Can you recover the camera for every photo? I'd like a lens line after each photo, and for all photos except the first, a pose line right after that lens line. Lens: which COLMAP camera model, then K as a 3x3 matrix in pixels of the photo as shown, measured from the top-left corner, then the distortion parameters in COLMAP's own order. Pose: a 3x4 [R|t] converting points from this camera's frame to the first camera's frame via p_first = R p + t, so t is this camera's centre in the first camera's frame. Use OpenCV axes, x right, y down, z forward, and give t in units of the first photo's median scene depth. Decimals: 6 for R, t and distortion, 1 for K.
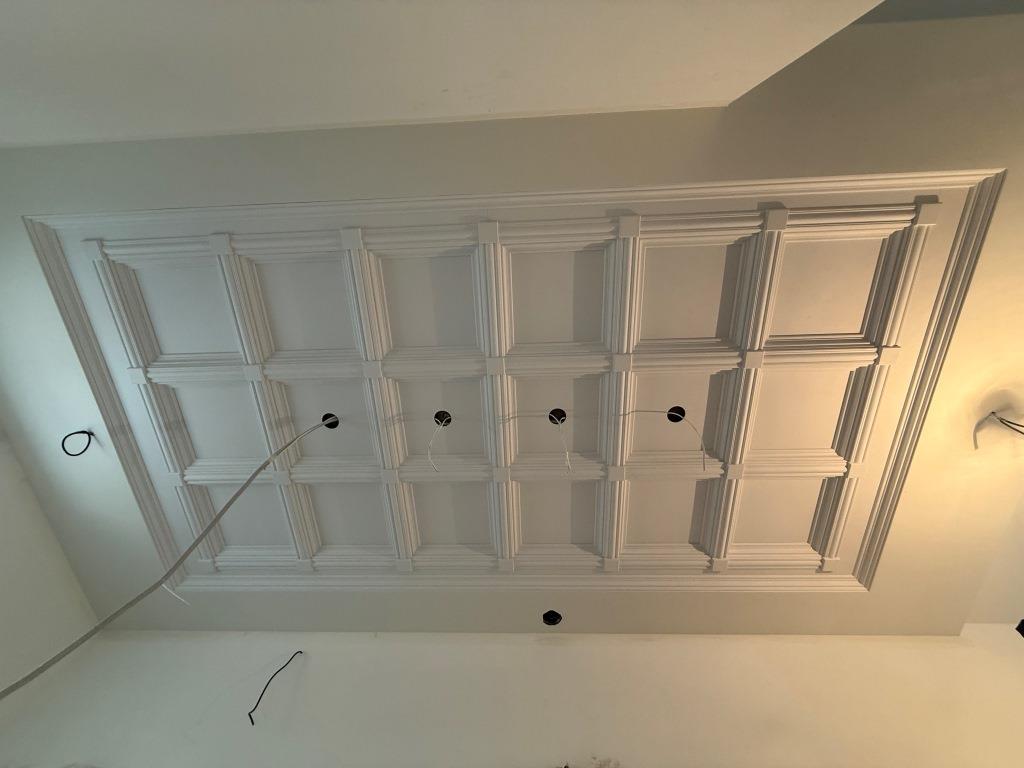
lens RADIAL K [[410.2, 0, 511.7], [0, 410.2, 387.4], [0, 0, 1]] dist [-0.002855, -0.000481]
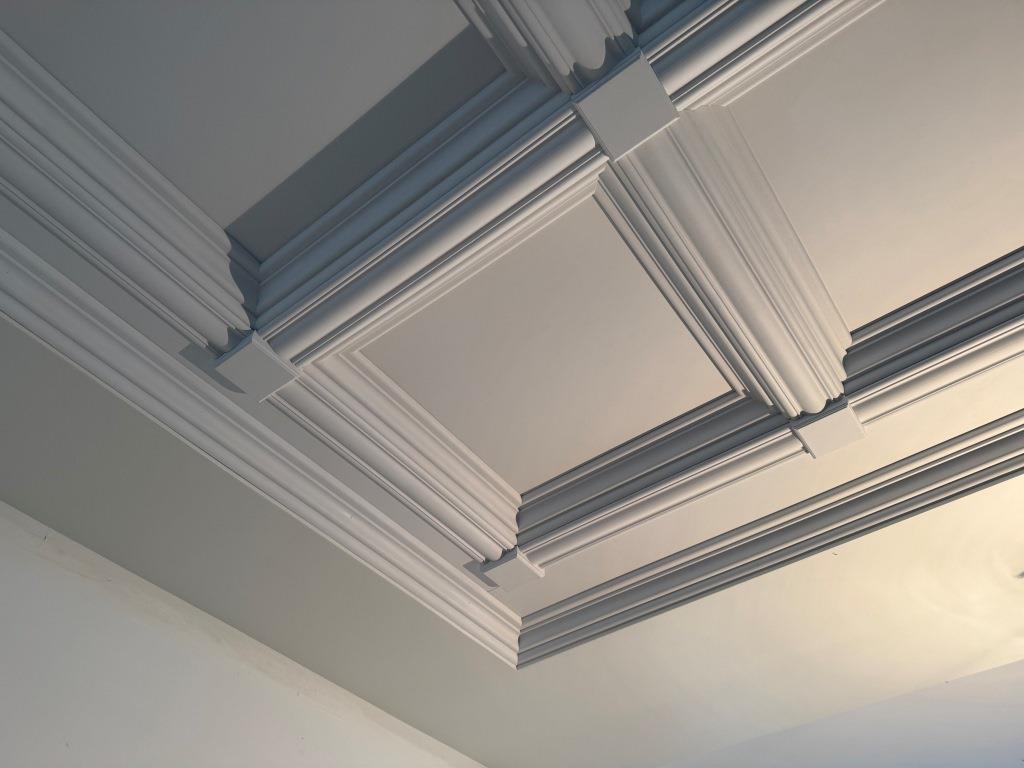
lens RADIAL K [[721.6, 0, 512.0], [0, 721.6, 384.0], [0, 0, 1]] dist [0.004219, 0.000504]
pose [[0.565135, 0.598945, 0.567351, 0.383606], [-0.766053, 0.636248, 0.091381, 0.305685], [-0.306244, -0.486264, 0.818390, 0.643201]]
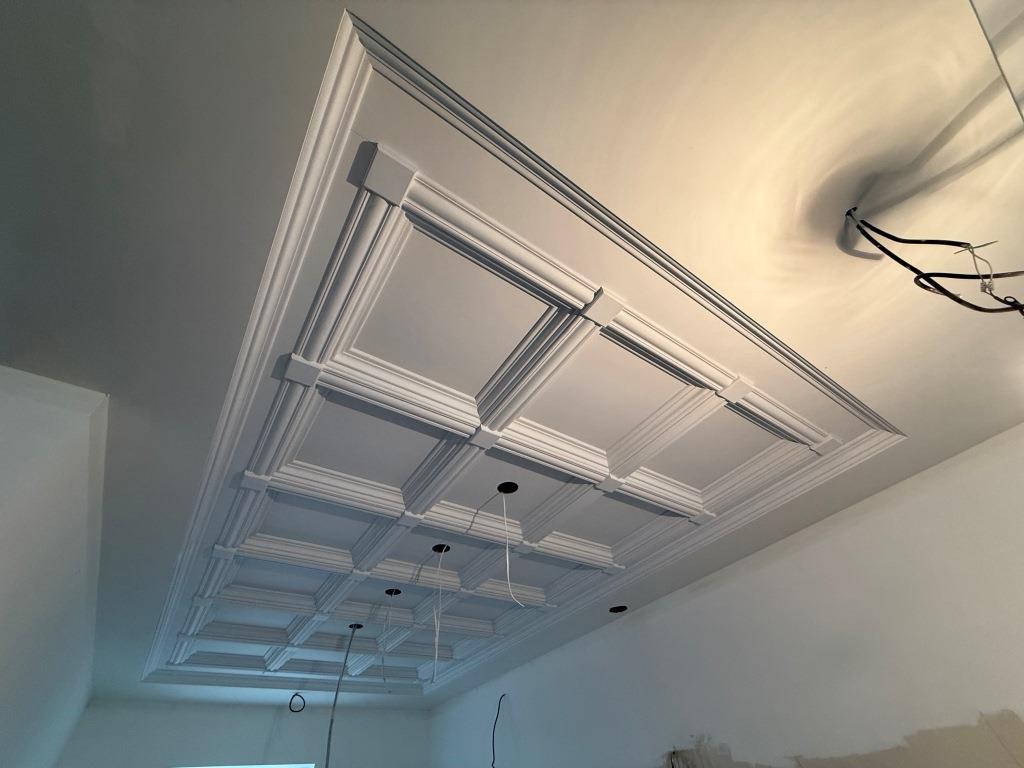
lens RADIAL K [[410.2, 0, 511.7], [0, 410.2, 387.4], [0, 0, 1]] dist [-0.002855, -0.000481]
pose [[0.588333, -0.647178, -0.484794, 0.928199], [0.789239, 0.590058, 0.170098, -0.188938], [0.175973, -0.482693, 0.857929, 0.373123]]
